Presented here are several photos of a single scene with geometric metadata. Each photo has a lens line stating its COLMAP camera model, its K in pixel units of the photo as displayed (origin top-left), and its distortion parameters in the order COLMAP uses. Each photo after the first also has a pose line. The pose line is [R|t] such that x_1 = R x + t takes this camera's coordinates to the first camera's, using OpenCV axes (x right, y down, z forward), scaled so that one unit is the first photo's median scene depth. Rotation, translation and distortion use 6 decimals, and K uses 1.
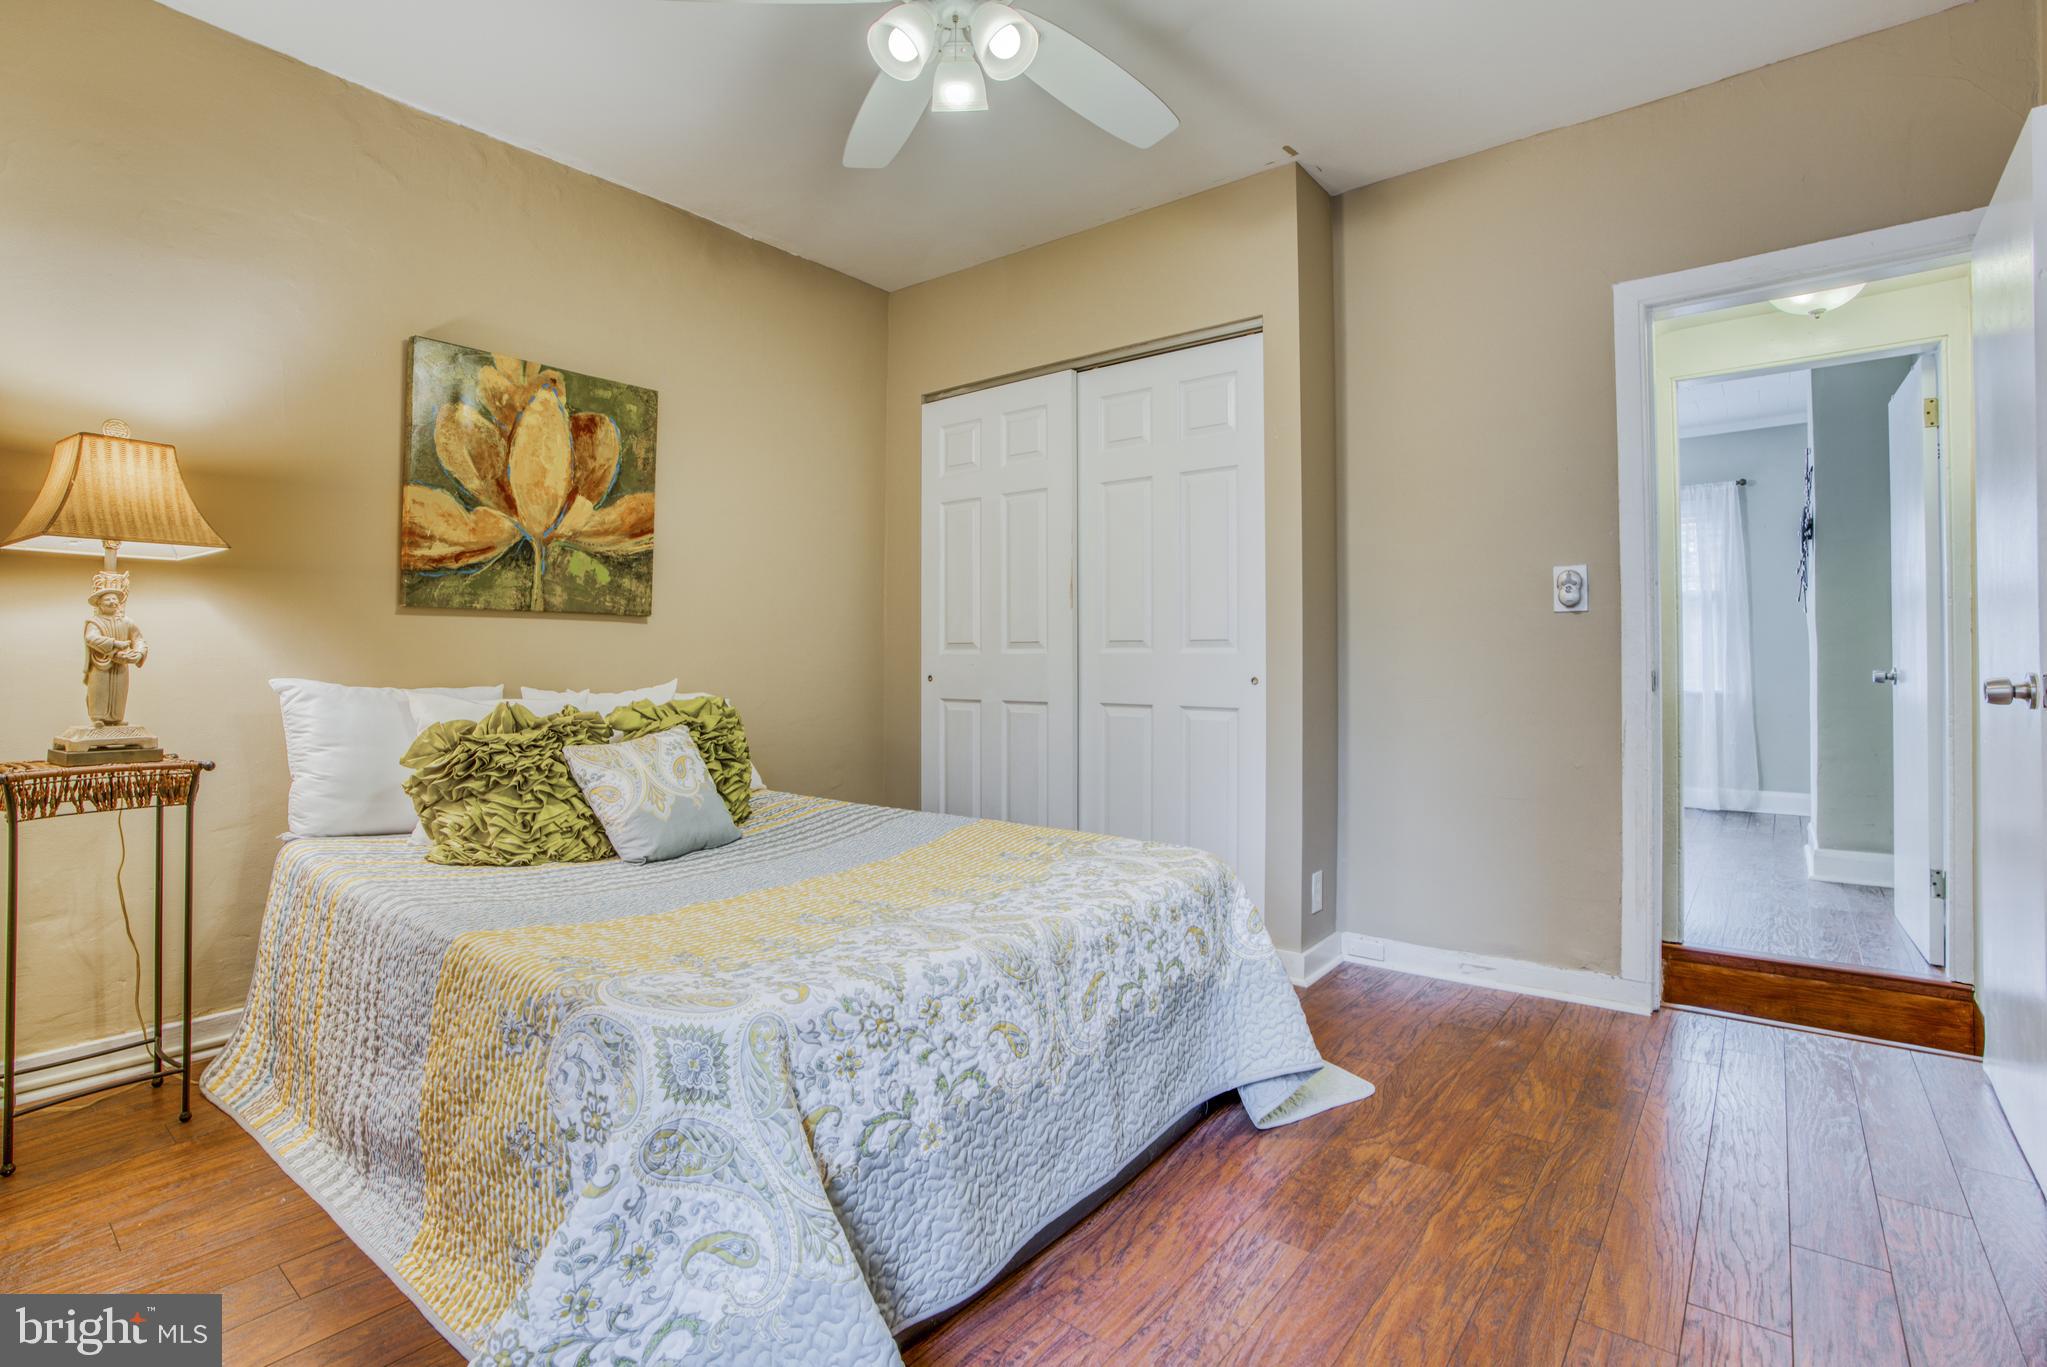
lens RADIAL K [[938.4, 0, 1014.4], [0, 938.4, 676.2], [0, 0, 1]] dist [-0.053785, 0.014140]
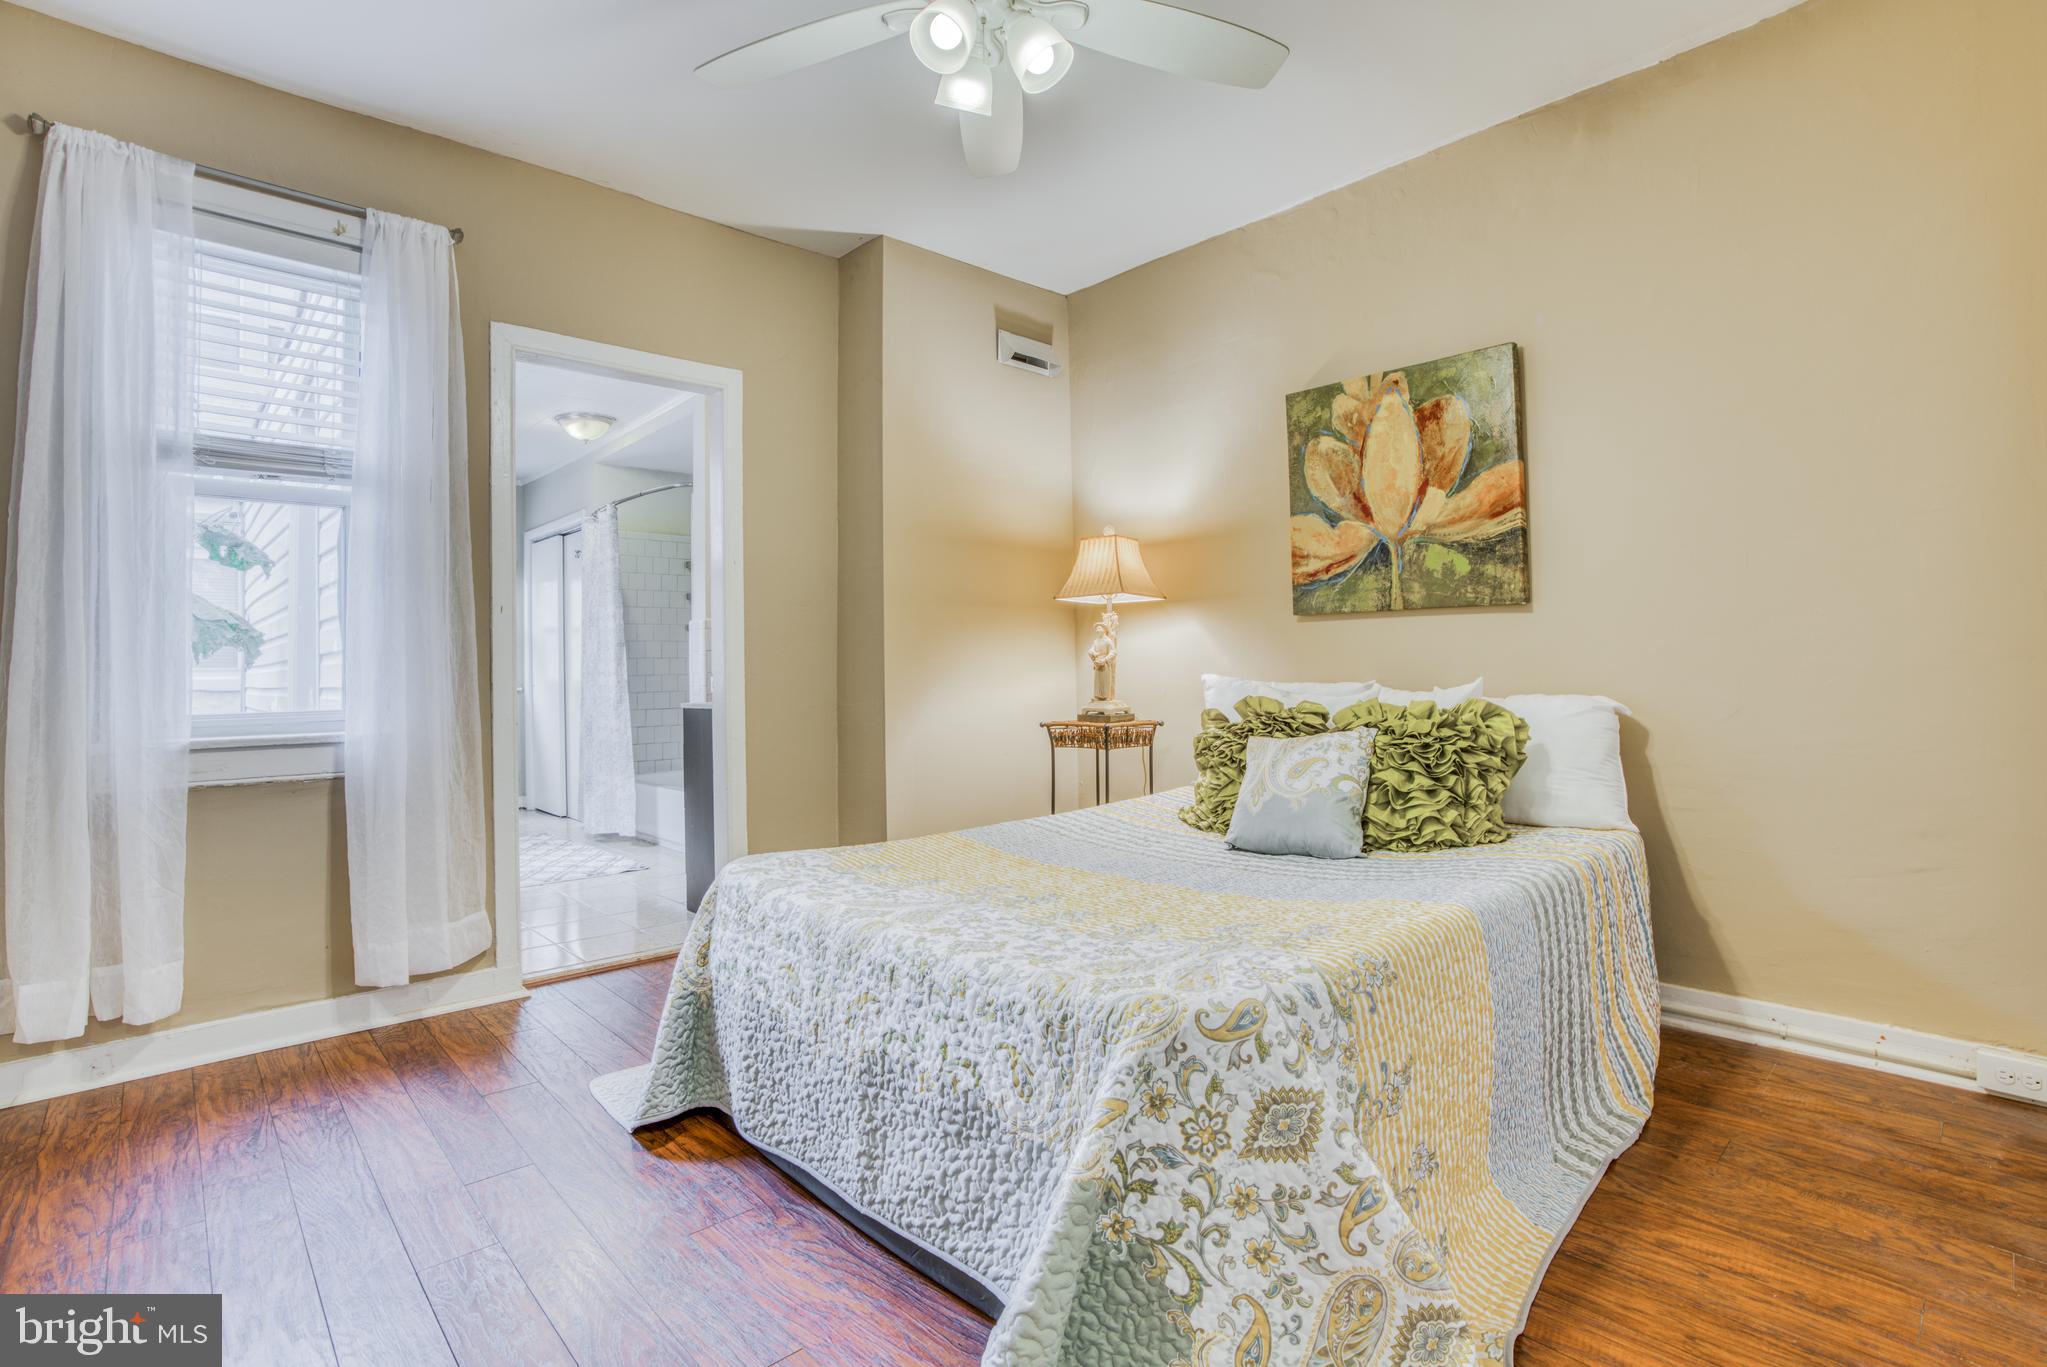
lens RADIAL K [[938.4, 0, 1005.6], [0, 938.4, 669.1], [0, 0, 1]] dist [-0.053785, 0.014140]
pose [[-0.117132, 0.004415, -0.993107, 0.562649], [0.001959, 0.999989, 0.004214, -0.009683], [0.993114, -0.001452, -0.117139, 0.691166]]
